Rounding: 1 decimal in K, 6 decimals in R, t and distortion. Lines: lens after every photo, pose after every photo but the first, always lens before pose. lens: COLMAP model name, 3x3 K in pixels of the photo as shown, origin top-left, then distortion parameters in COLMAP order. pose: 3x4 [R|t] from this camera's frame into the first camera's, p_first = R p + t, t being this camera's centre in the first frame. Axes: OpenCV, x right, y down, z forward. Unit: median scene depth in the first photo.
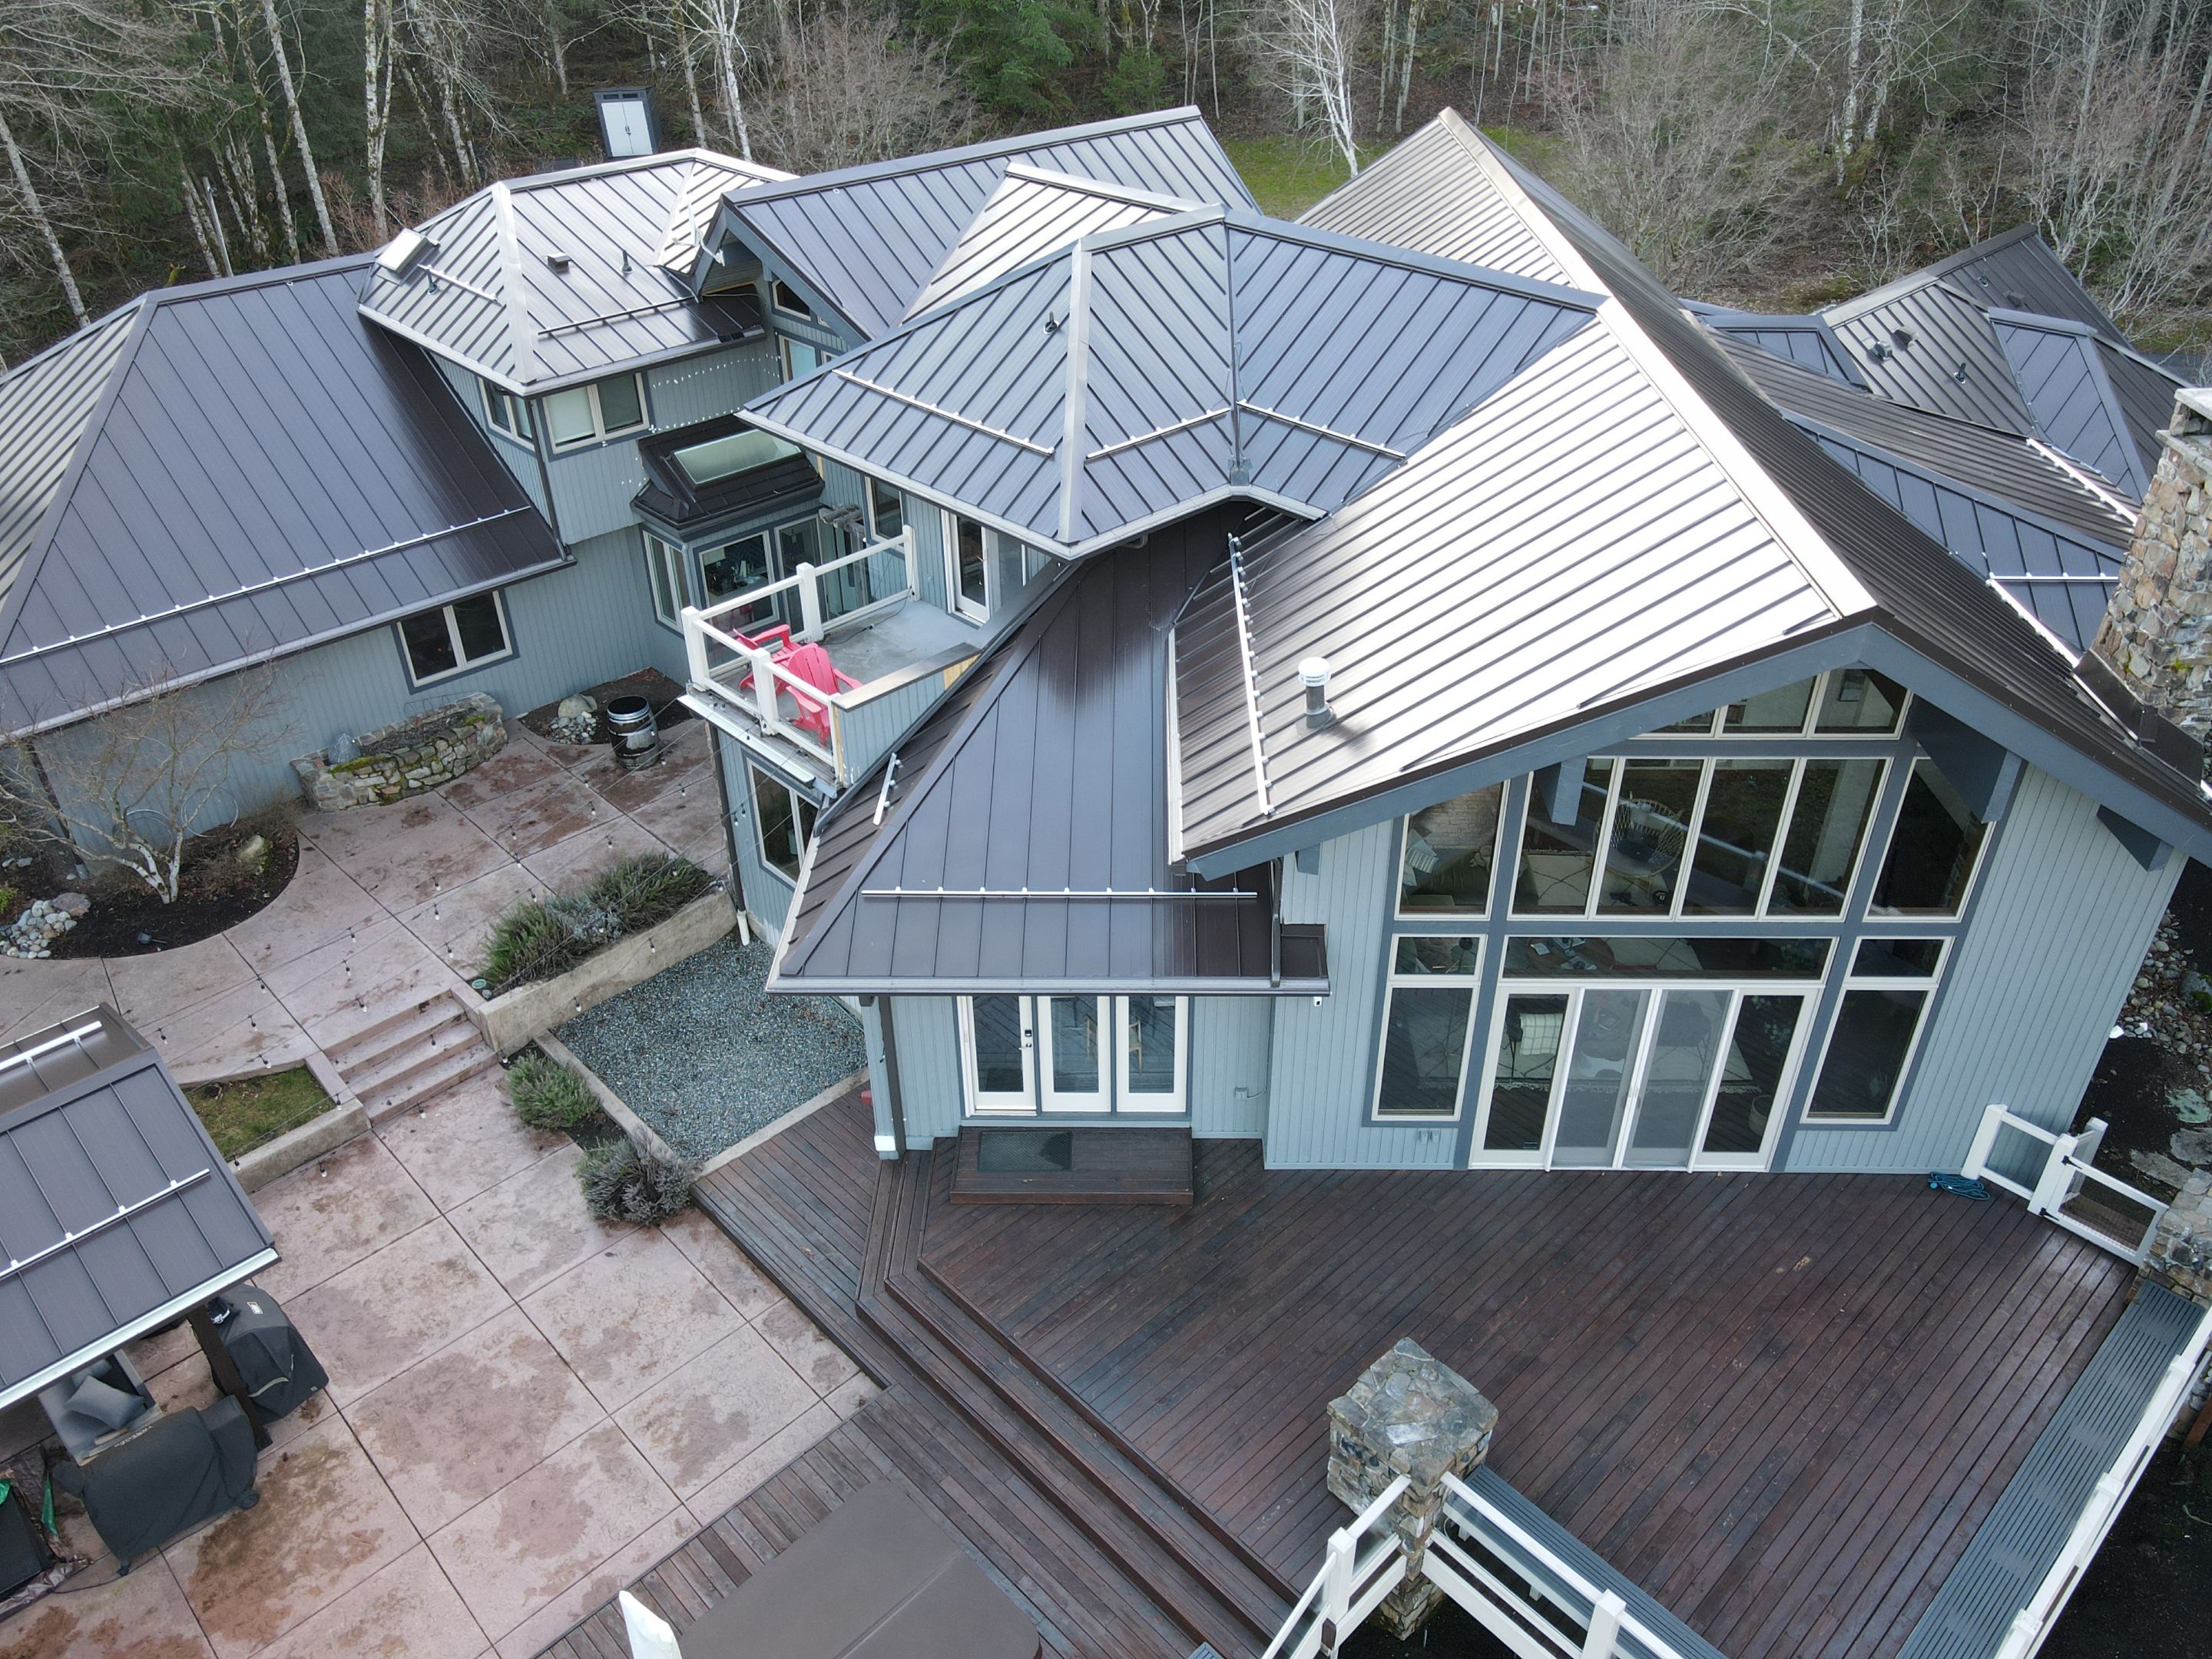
lens RADIAL K [[1624.7, 0, 1106.0], [0, 1624.7, 829.5], [0, 0, 1]] dist [0.001571, 0.000232]
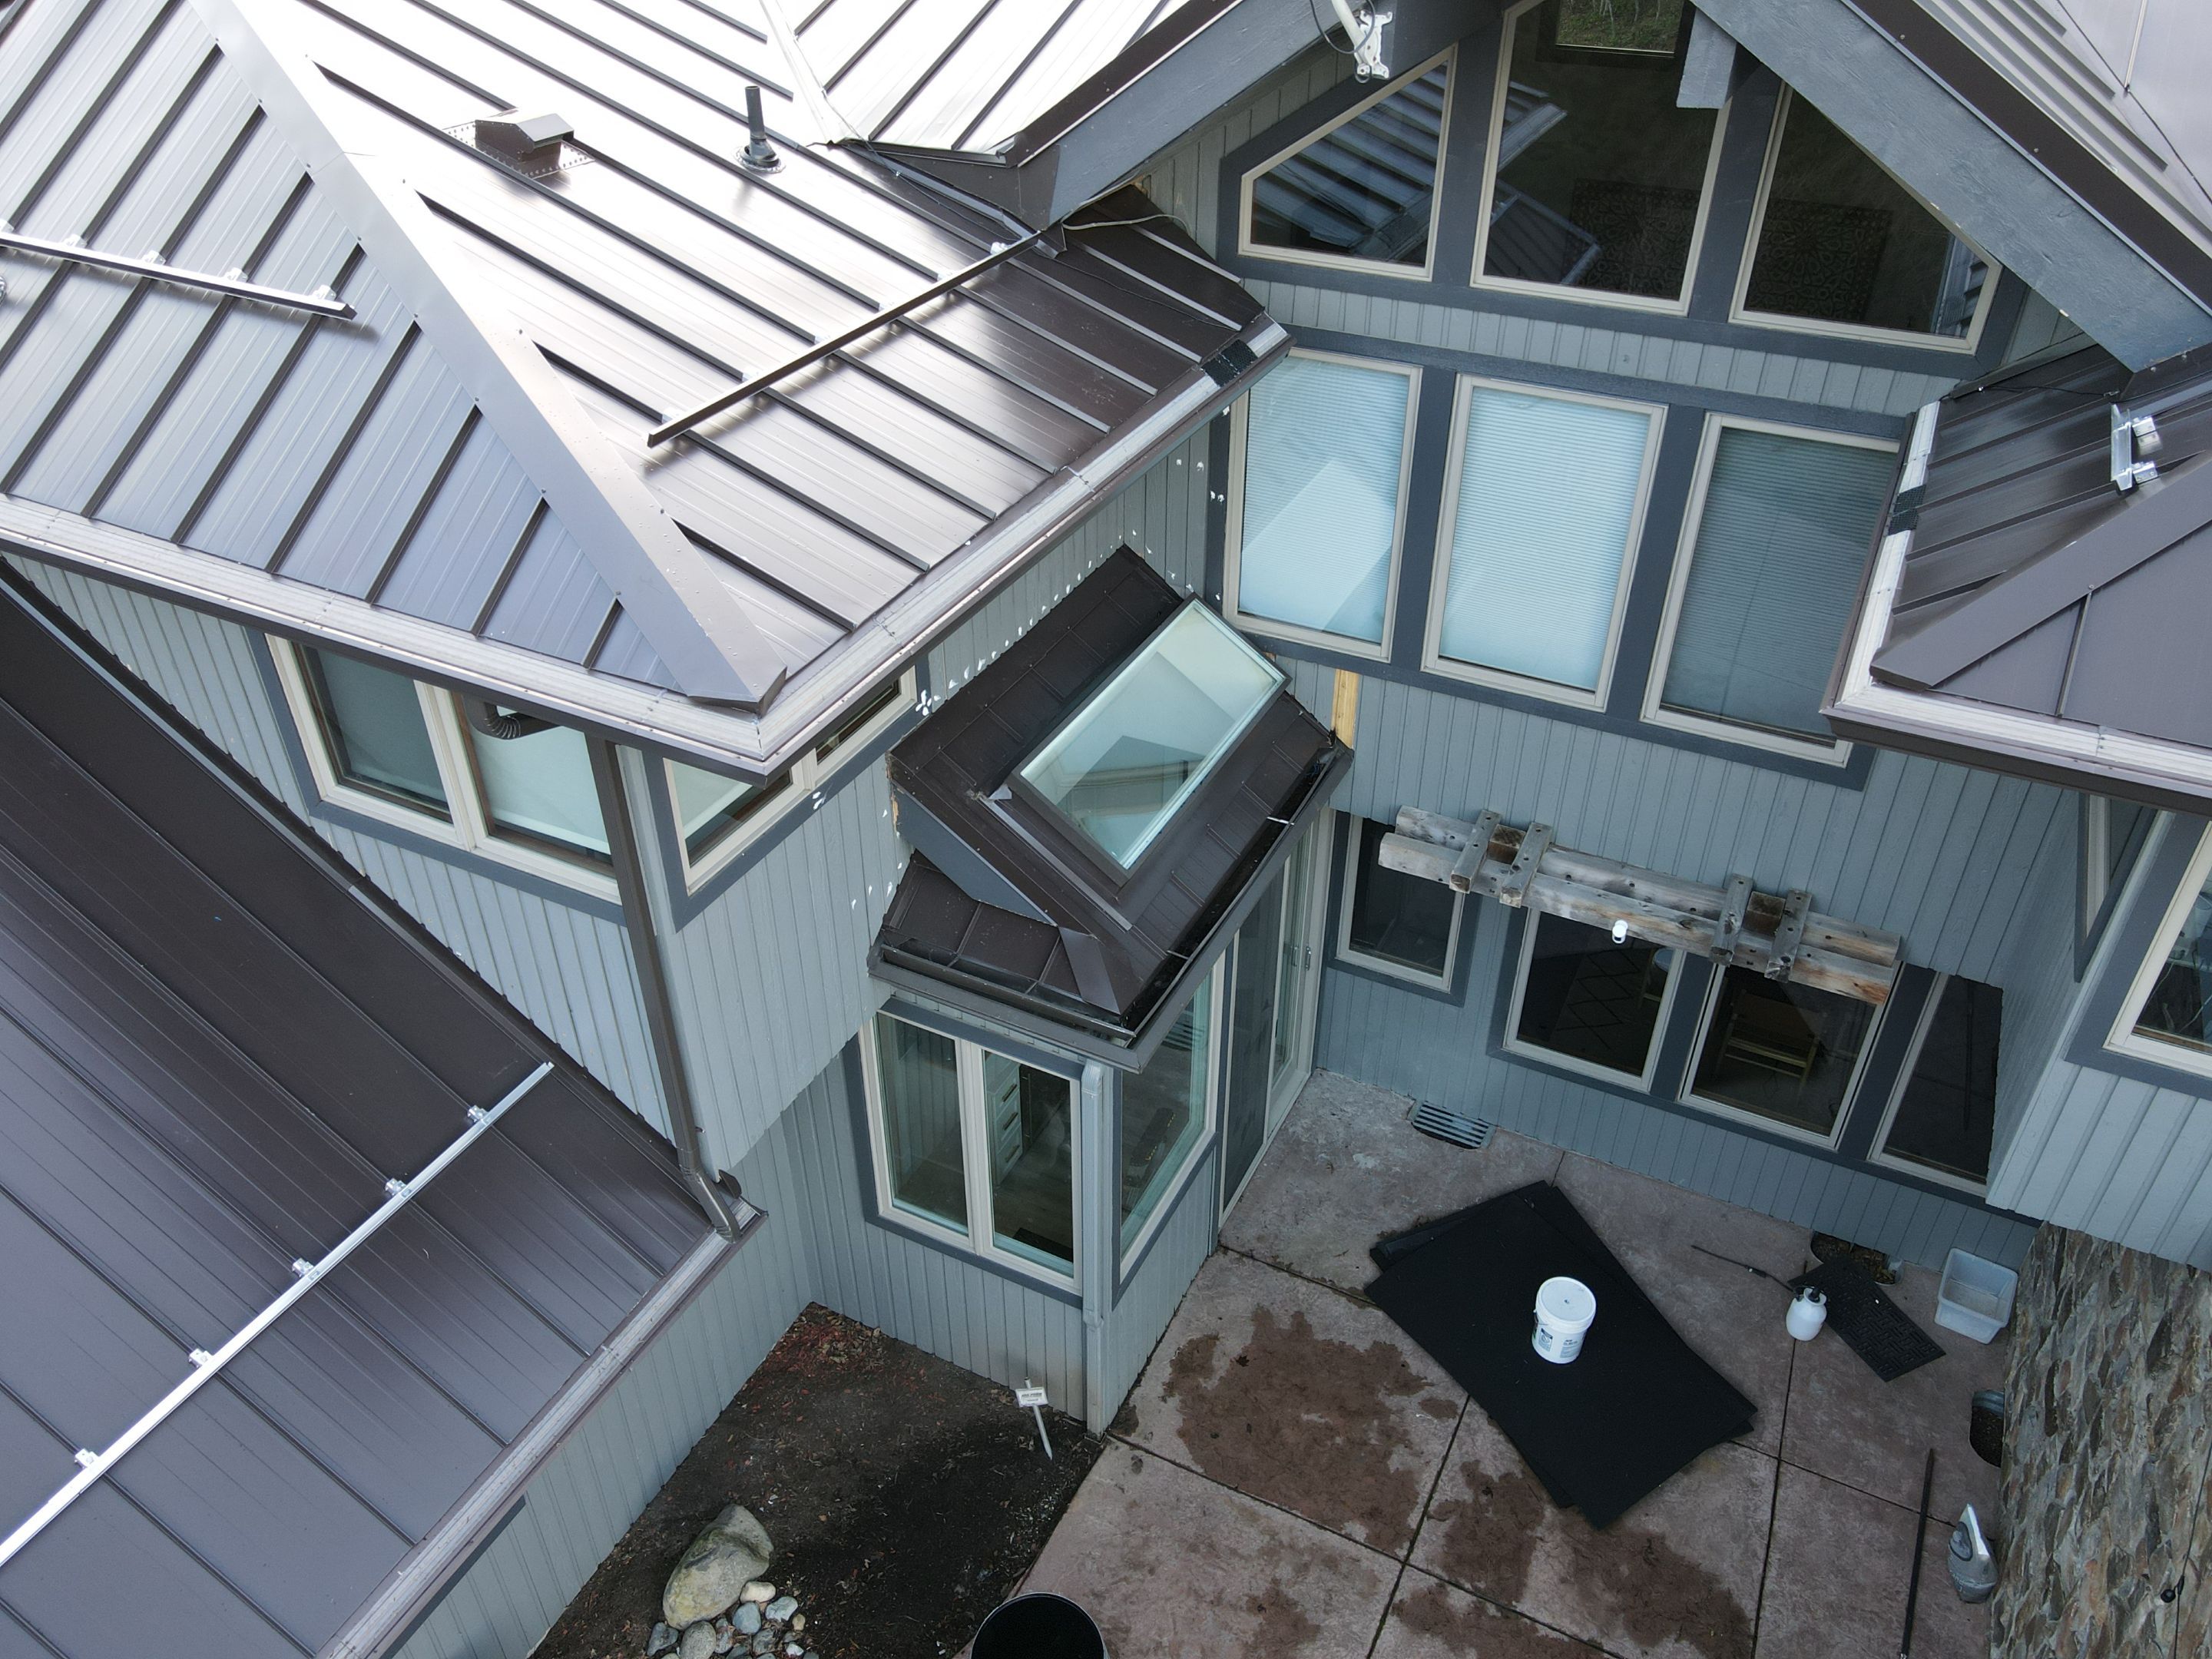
lens RADIAL K [[1624.7, 0, 1106.0], [0, 1624.7, 829.5], [0, 0, 1]] dist [0.001571, 0.000232]
pose [[0.941213, -0.186626, 0.281582, -0.339628], [0.181865, 0.982374, 0.043193, -0.234316], [-0.284680, 0.010556, 0.958564, 0.719508]]
